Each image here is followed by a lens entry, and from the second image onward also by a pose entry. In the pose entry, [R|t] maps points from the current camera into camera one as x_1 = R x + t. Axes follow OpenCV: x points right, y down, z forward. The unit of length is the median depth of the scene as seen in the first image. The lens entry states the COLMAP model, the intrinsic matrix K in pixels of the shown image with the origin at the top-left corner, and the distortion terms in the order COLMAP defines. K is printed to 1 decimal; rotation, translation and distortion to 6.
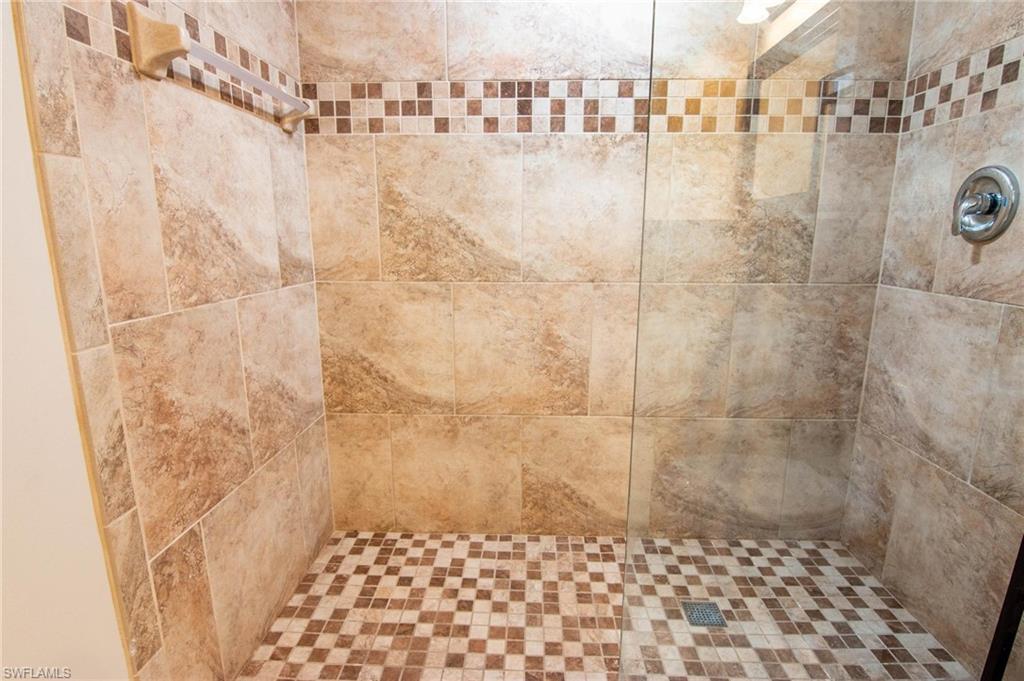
lens RADIAL K [[523.9, 0, 512.0], [0, 523.9, 343.9], [0, 0, 1]] dist [-0.010298, -0.003536]
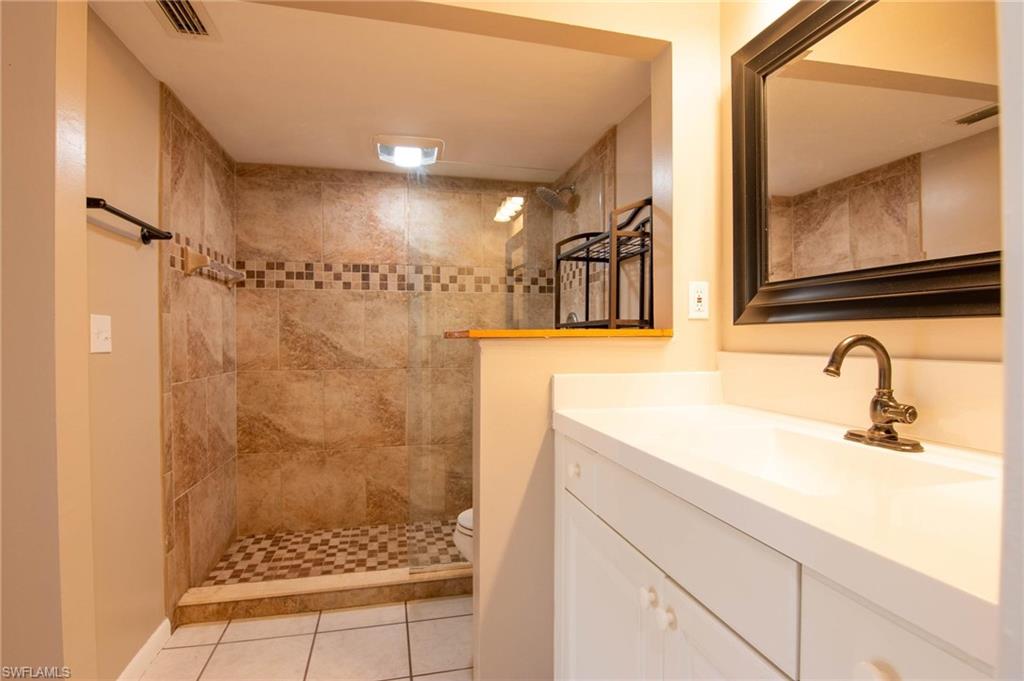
lens RADIAL K [[523.9, 0, 514.0], [0, 523.9, 340.8], [0, 0, 1]] dist [-0.010298, -0.003536]
pose [[0.962470, -0.005704, 0.271328, 0.025900], [0.060743, 0.978942, -0.194892, 0.173146], [-0.264503, 0.204059, 0.942549, -0.871622]]
